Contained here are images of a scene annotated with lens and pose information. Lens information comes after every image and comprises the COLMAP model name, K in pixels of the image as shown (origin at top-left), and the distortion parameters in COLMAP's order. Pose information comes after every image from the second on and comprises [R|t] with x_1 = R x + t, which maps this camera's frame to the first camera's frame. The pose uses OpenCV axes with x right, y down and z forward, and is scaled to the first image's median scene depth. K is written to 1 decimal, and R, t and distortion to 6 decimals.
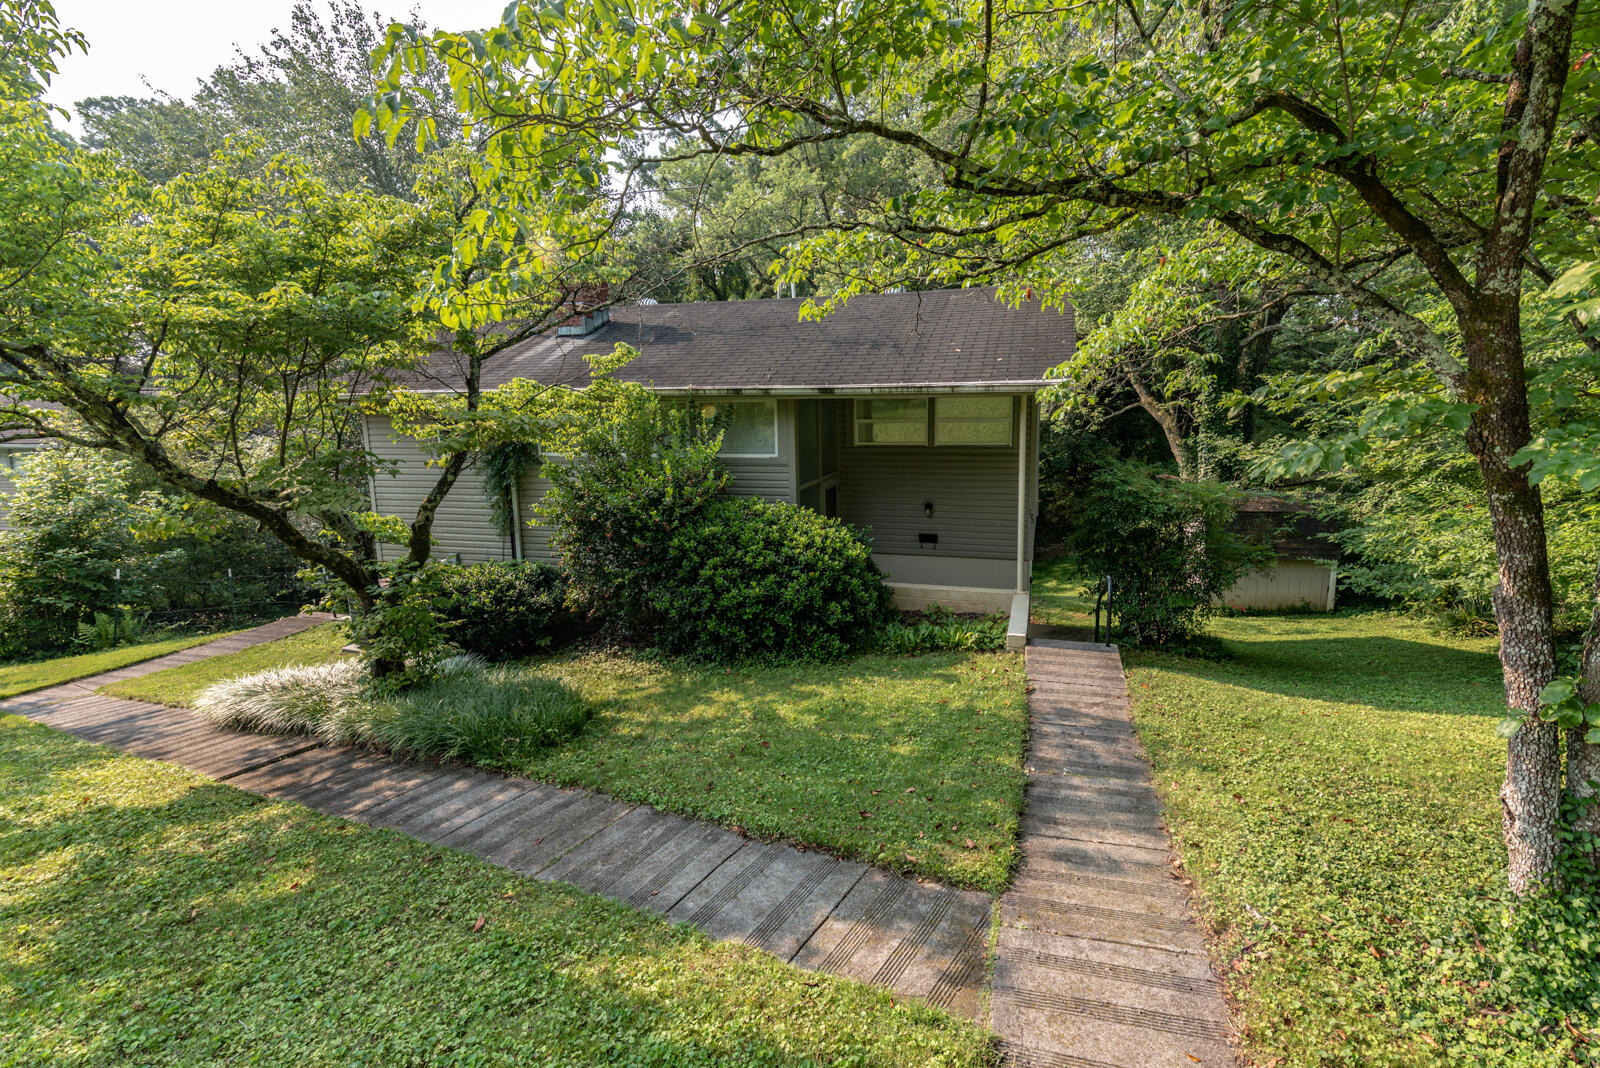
lens RADIAL K [[727.1, 0, 833.5], [0, 727.1, 529.8], [0, 0, 1]] dist [0.015646, 0.000085]
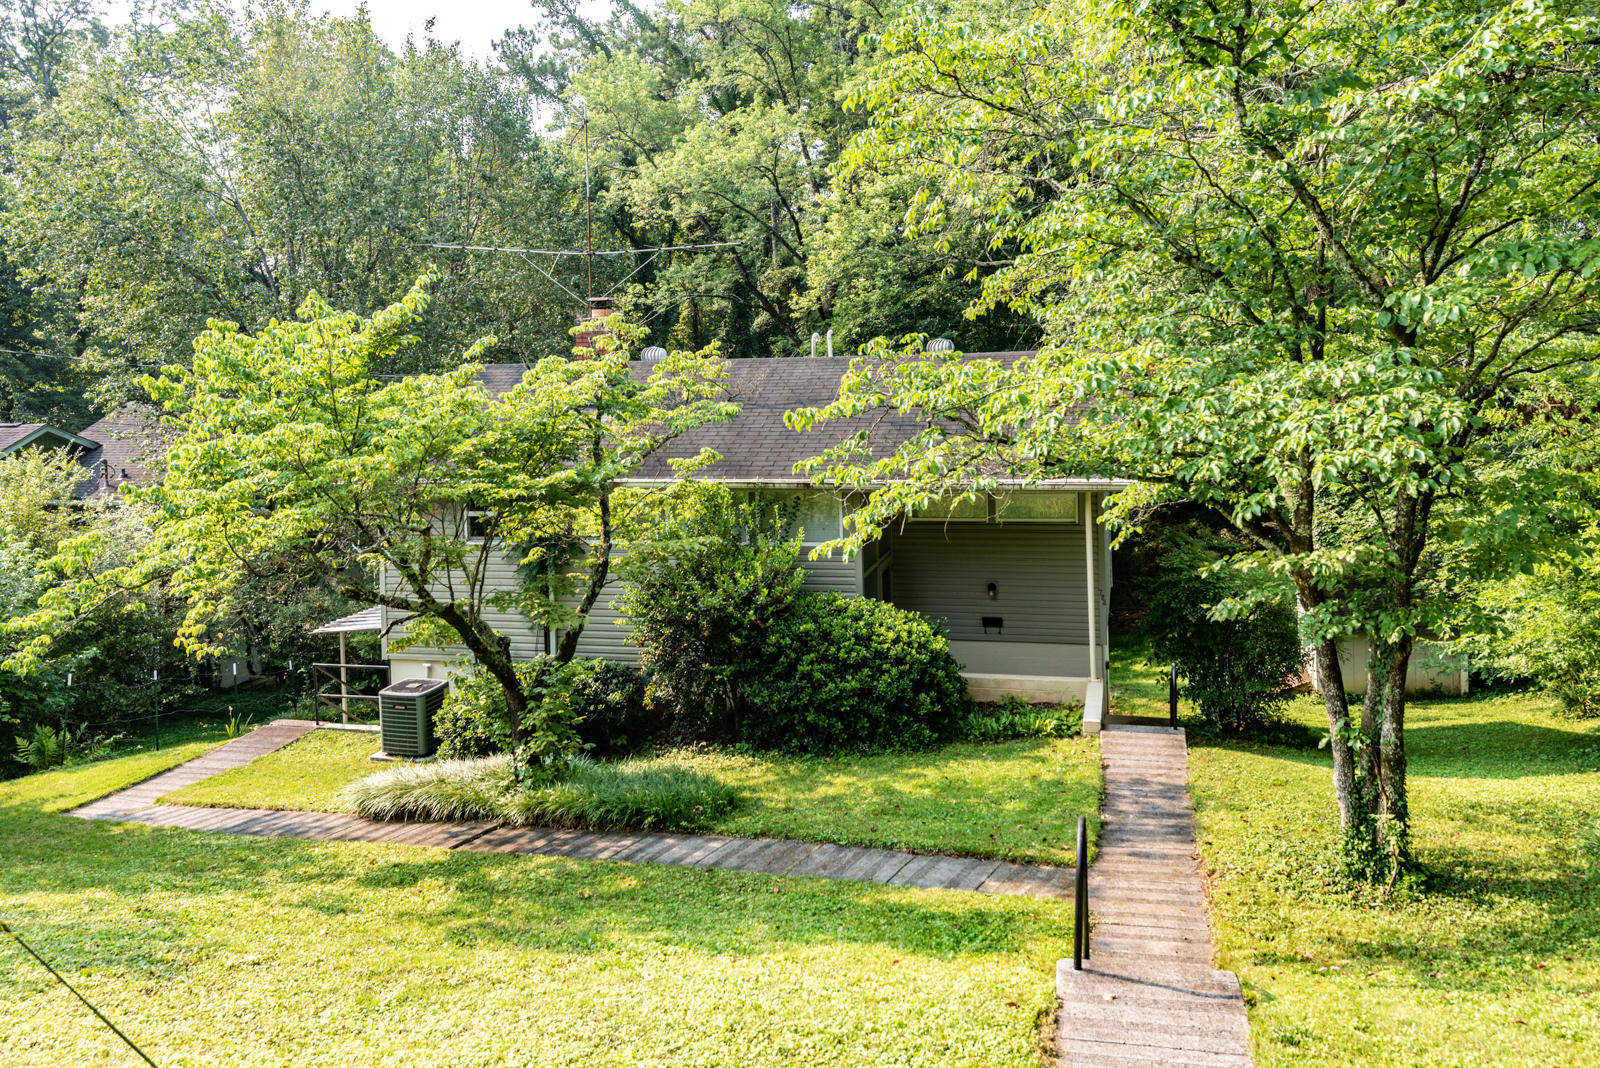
lens RADIAL K [[1240.5, 0, 797.1], [0, 1240.5, 419.7], [0, 0, 1]] dist [0.002339, 0.006105]
pose [[0.999666, -0.017177, 0.019316, -0.209852], [0.019448, 0.992052, -0.124318, -0.076985], [-0.017027, 0.124652, 0.992054, -0.859411]]
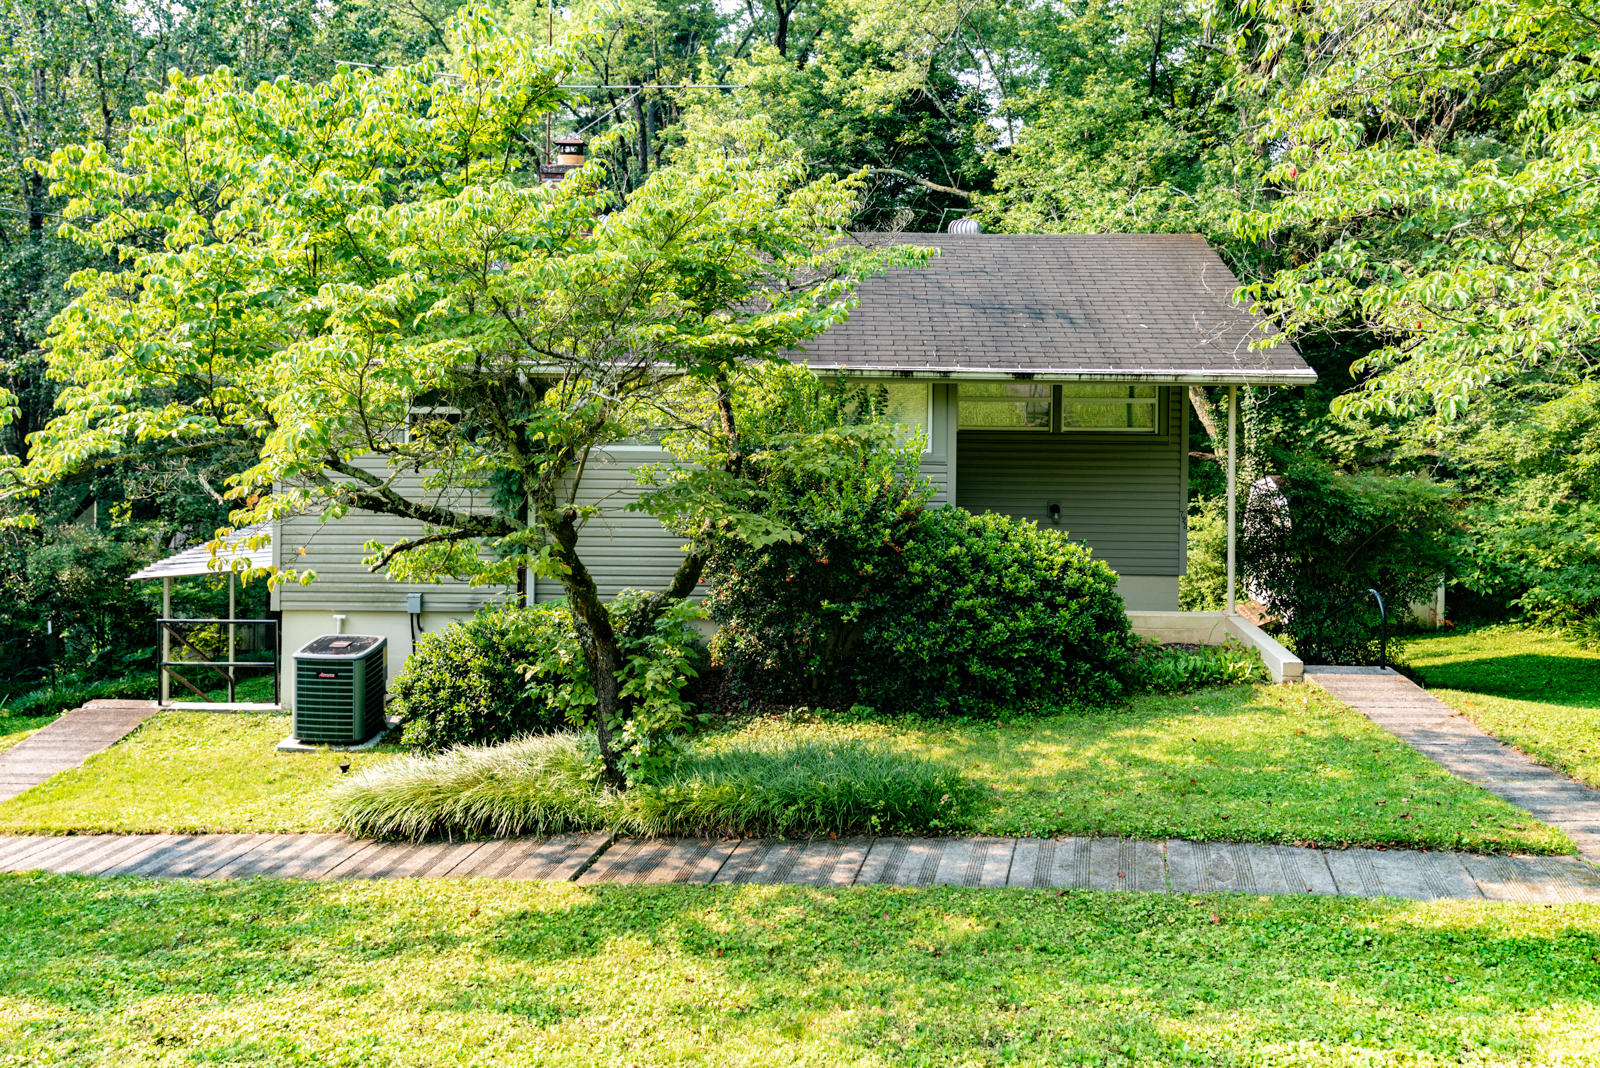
lens RADIAL K [[1271.6, 0, 799.6], [0, 1271.6, 354.6], [0, 0, 1]] dist [0.001944, -0.000023]
pose [[0.965378, 0.011373, 0.260606, -0.715860], [0.024079, 0.990899, -0.132438, -0.033473], [-0.259740, 0.134127, 0.956318, -0.359923]]
